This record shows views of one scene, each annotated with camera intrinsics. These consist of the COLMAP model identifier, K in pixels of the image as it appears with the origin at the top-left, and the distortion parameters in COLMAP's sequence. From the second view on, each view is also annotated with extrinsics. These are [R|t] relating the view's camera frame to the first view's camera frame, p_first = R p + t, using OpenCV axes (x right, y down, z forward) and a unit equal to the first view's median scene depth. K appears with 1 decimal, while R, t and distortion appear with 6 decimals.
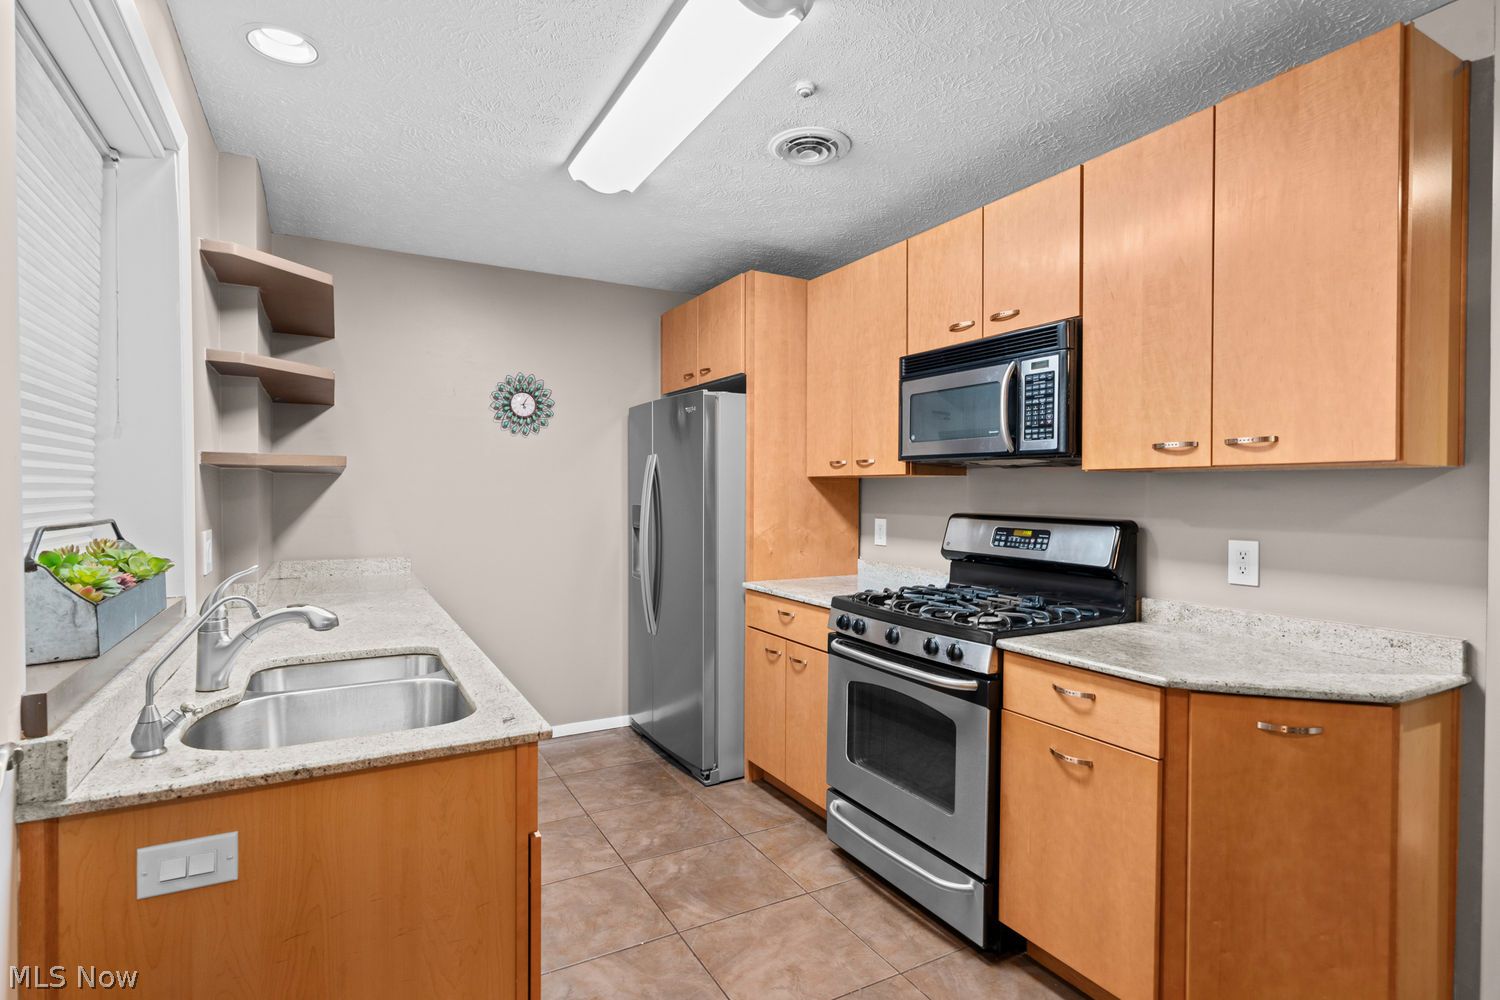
lens RADIAL K [[744.4, 0, 756.2], [0, 744.4, 497.6], [0, 0, 1]] dist [0.004099, -0.002058]
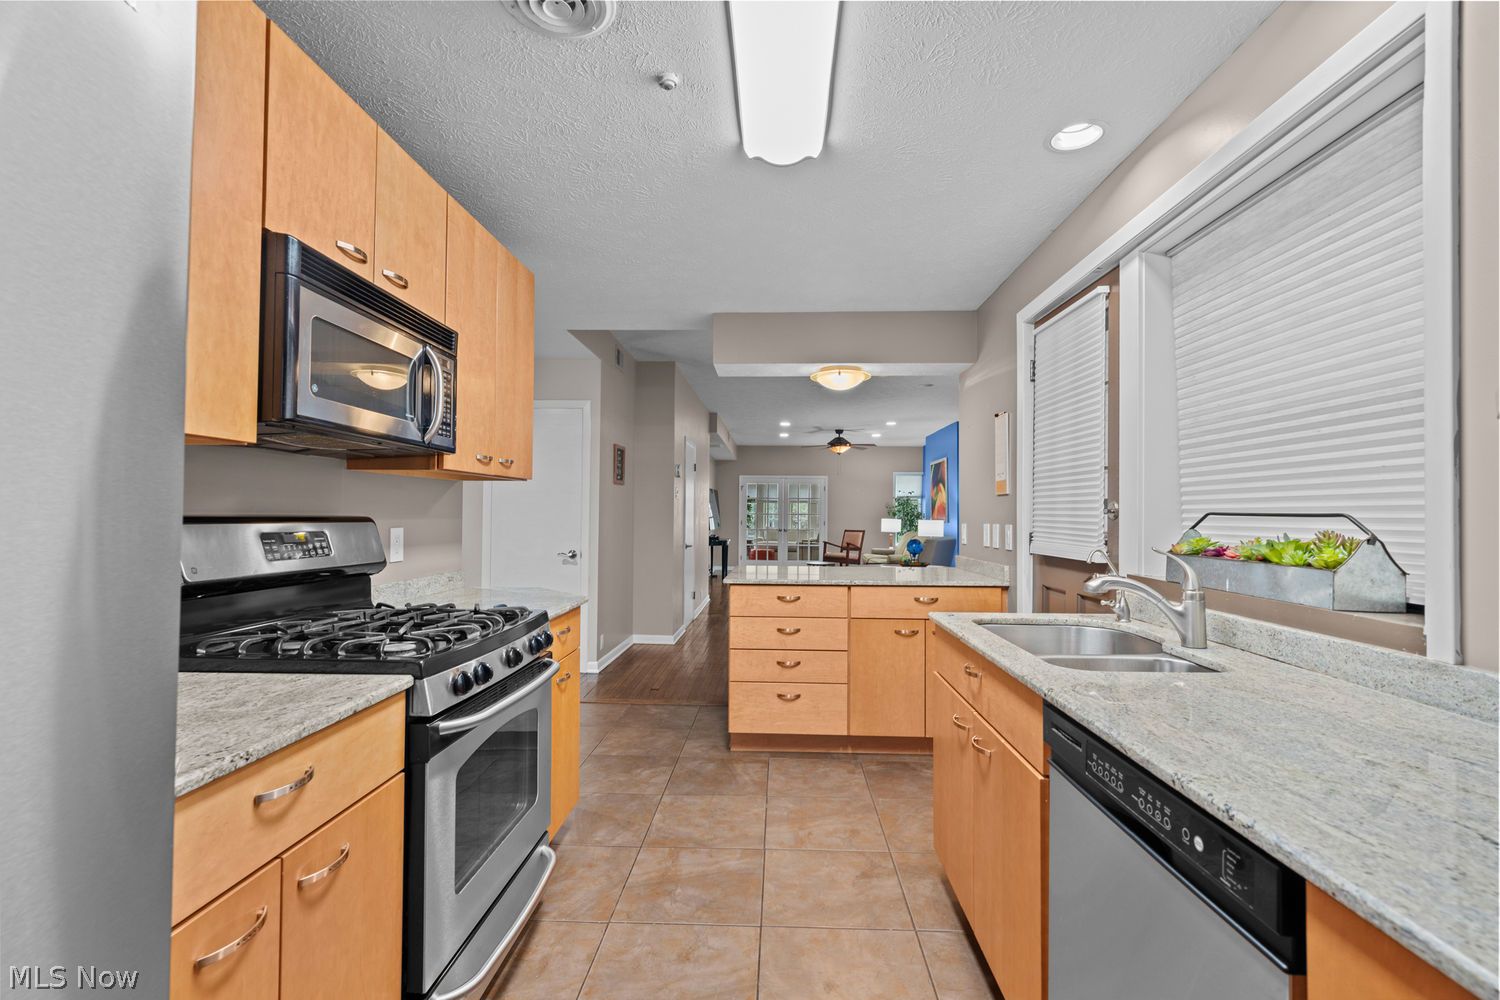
lens RADIAL K [[660.1, 0, 755.2], [0, 660.1, 500.2], [0, 0, 1]] dist [0.001292, -0.002484]
pose [[-0.851963, 0.000728, 0.523602, -0.398263], [-0.004569, 0.999951, -0.008824, 0.013623], [-0.523582, -0.009911, -0.851917, 1.361275]]
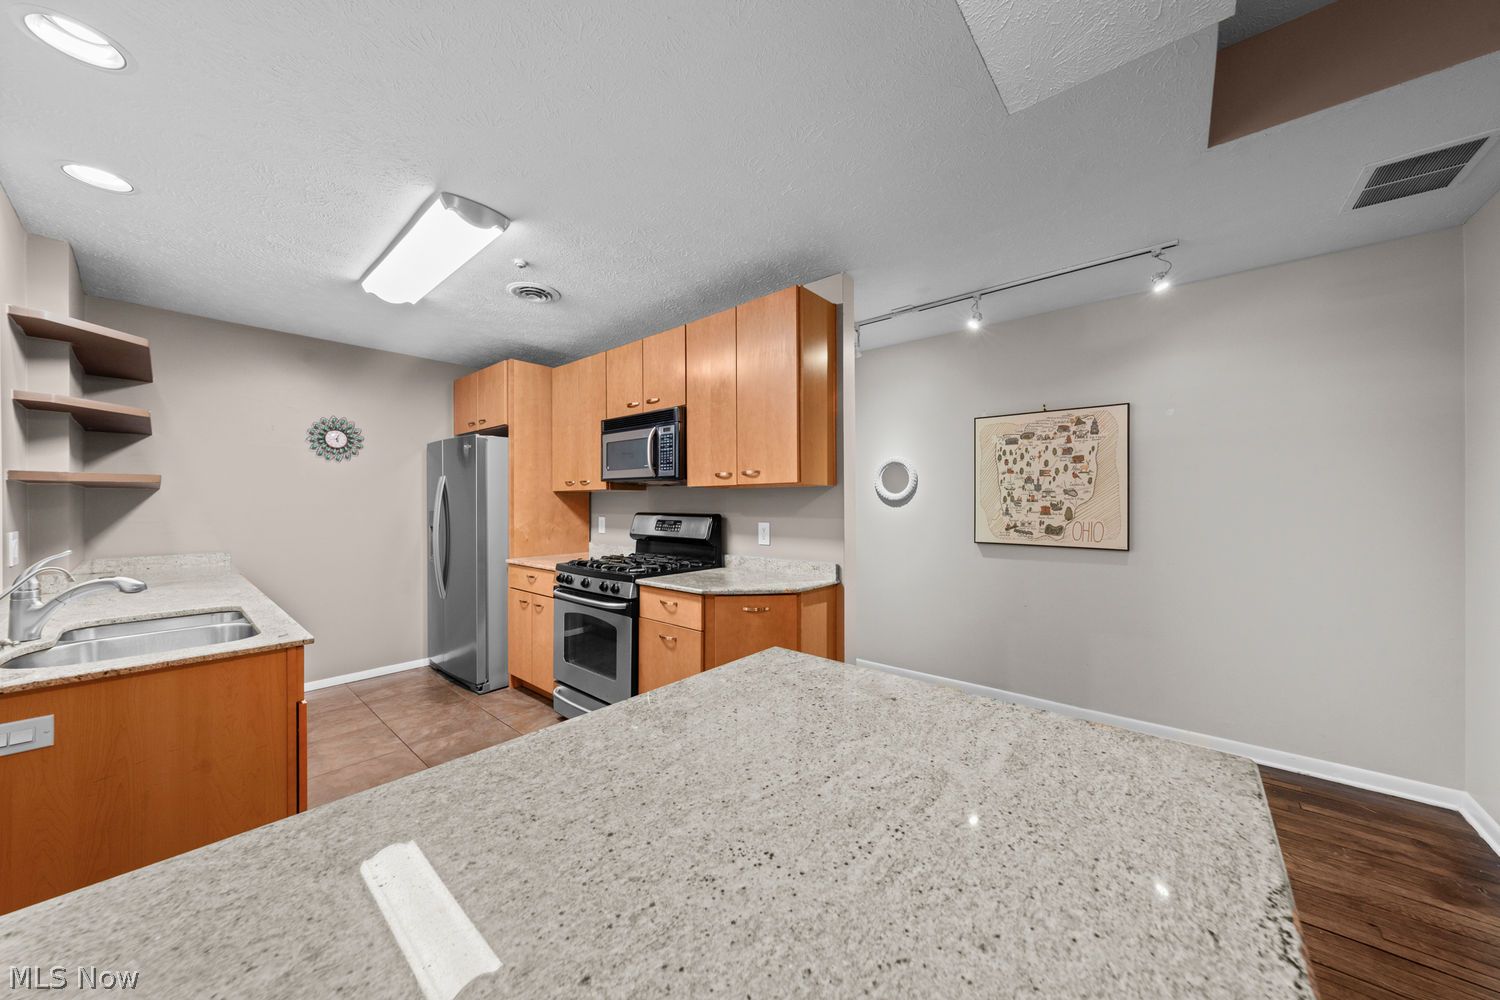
lens RADIAL K [[504.8, 0, 756.6], [0, 504.8, 499.8], [0, 0, 1]] dist [-0.005496, 0.000719]
pose [[0.937332, -0.005434, 0.348396, 0.135768], [0.010451, 0.999867, -0.012522, 0.011188], [-0.348282, 0.015378, 0.937264, -0.212066]]
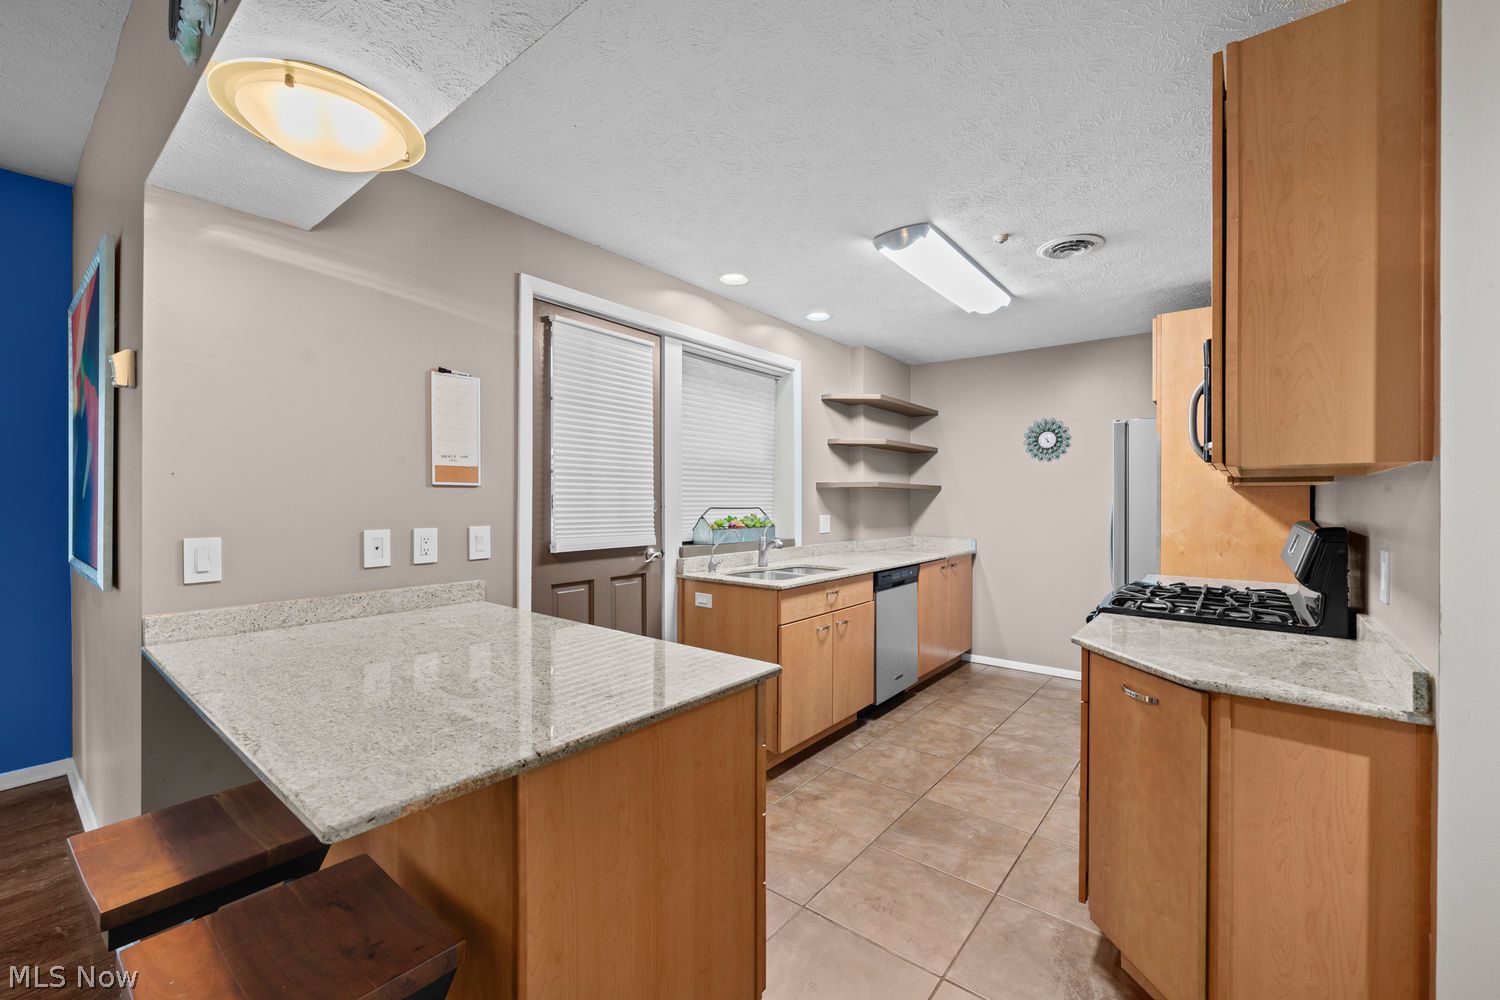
lens RADIAL K [[617.3, 0, 755.8], [0, 617.3, 498.1], [0, 0, 1]] dist [-0.001593, 0.000060]
pose [[0.377106, -0.004201, -0.926161, 0.858860], [-0.012503, 0.999875, -0.009626, 0.009720], [0.926086, 0.015210, 0.377006, 0.040677]]
